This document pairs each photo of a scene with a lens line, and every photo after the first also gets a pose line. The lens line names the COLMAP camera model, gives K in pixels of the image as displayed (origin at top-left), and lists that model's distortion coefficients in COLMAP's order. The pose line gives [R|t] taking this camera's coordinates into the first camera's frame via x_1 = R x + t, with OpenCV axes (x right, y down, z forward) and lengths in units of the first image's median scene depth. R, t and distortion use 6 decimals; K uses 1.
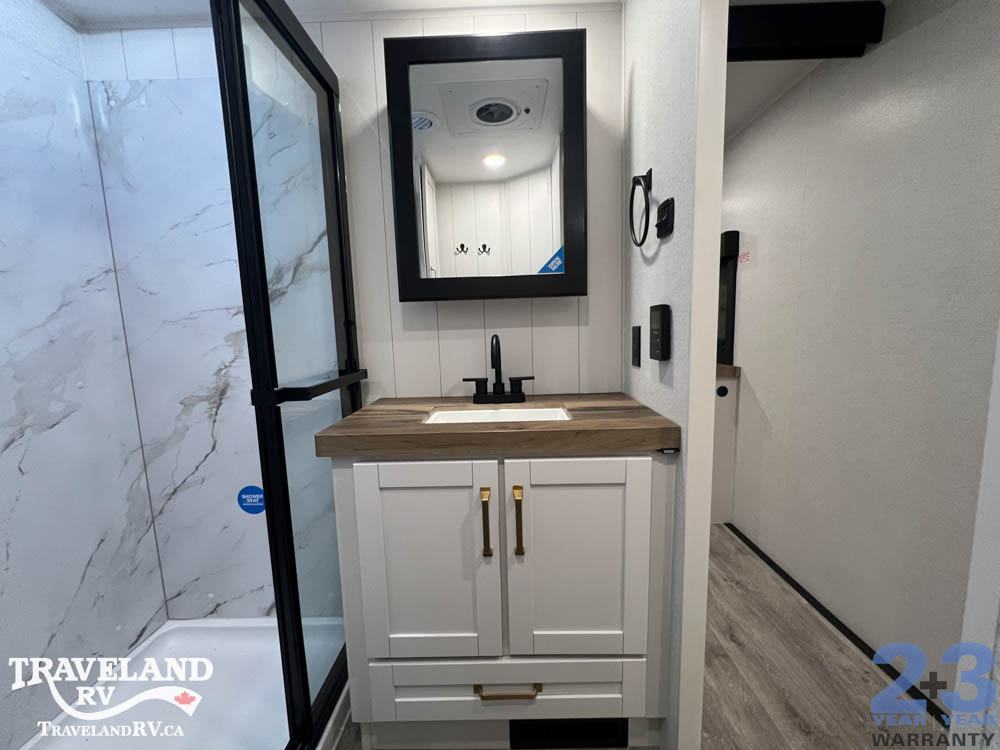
lens RADIAL K [[401.5, 0, 495.8], [0, 401.5, 372.1], [0, 0, 1]] dist [0.002845, 0.000378]
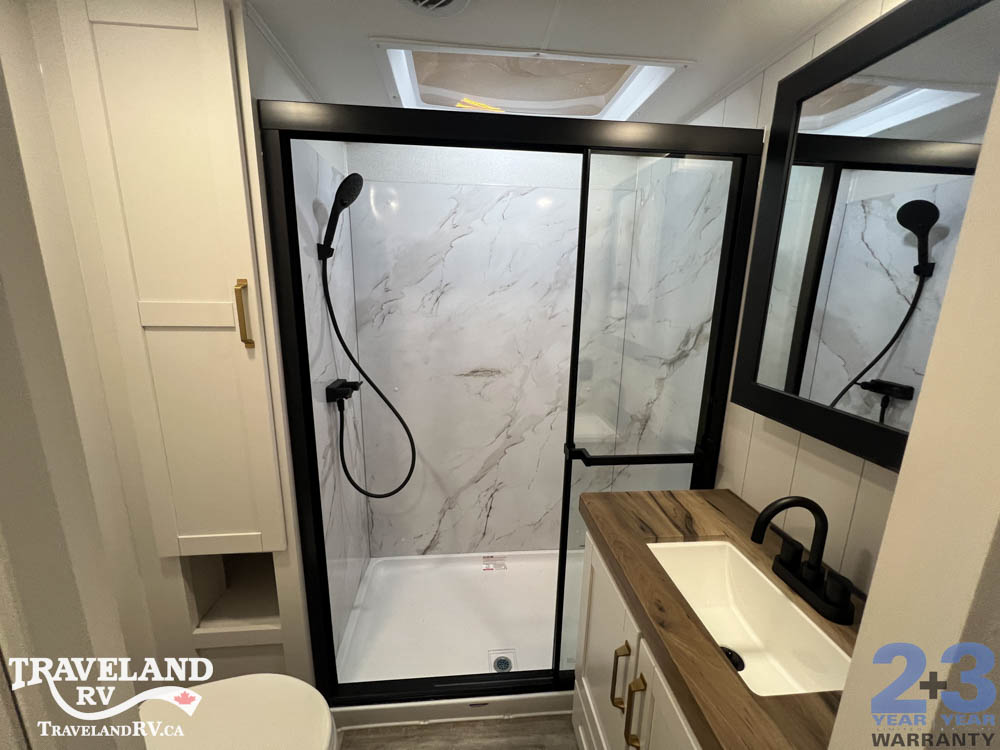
lens RADIAL K [[401.5, 0, 495.8], [0, 401.5, 372.1], [0, 0, 1]] dist [0.002845, 0.000378]
pose [[0.115559, 0.239459, -0.964005, 0.464030], [-0.137912, 0.964975, 0.223168, -0.323353], [0.983680, 0.107159, 0.144536, 0.344828]]
